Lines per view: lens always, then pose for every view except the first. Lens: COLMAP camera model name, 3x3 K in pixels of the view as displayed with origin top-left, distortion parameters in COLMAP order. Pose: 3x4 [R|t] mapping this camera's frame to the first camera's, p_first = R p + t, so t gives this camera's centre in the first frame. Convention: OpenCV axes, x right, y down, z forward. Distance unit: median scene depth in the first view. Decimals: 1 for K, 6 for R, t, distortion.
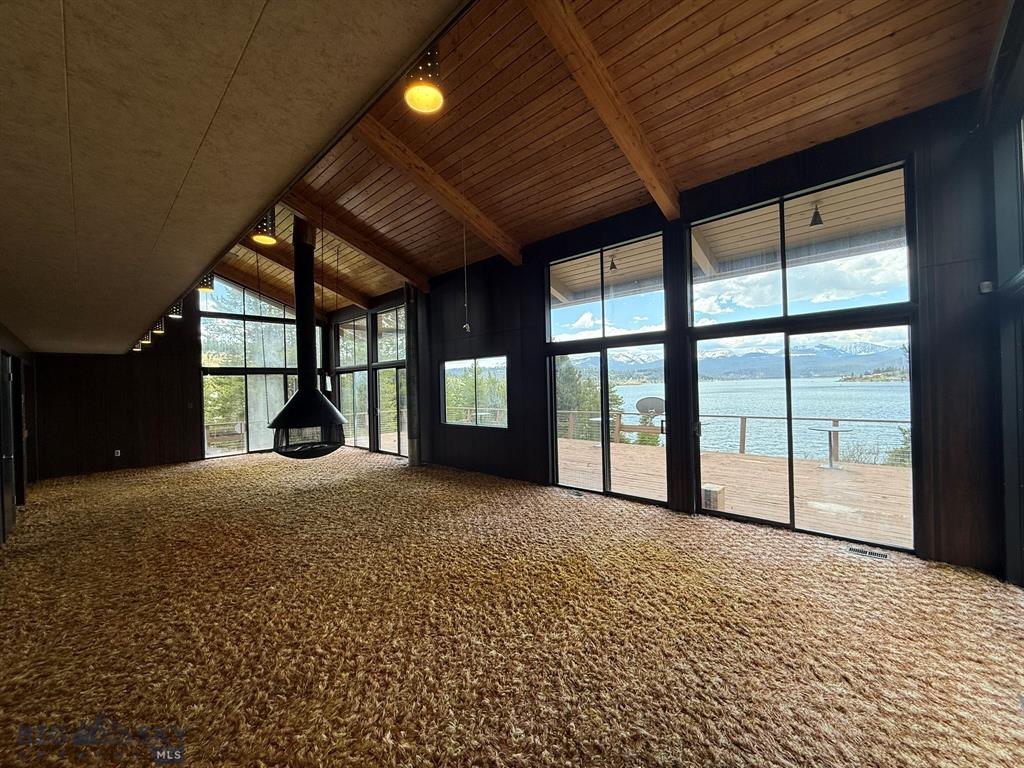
lens RADIAL K [[408.6, 0, 508.0], [0, 408.6, 383.6], [0, 0, 1]] dist [0.002951, 0.000463]
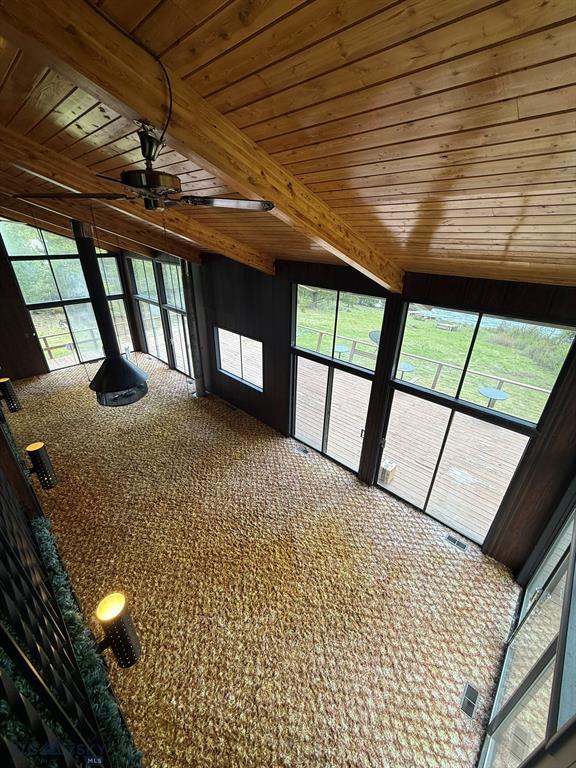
lens RADIAL K [[306.4, 0, 284.9], [0, 306.4, 385.4], [0, 0, 1]] dist [0.002951, 0.000463]
pose [[0.999060, 0.040170, 0.016303, 0.077728], [-0.043244, 0.896848, 0.440220, -0.514802], [0.003063, -0.440511, 0.897742, 0.091534]]
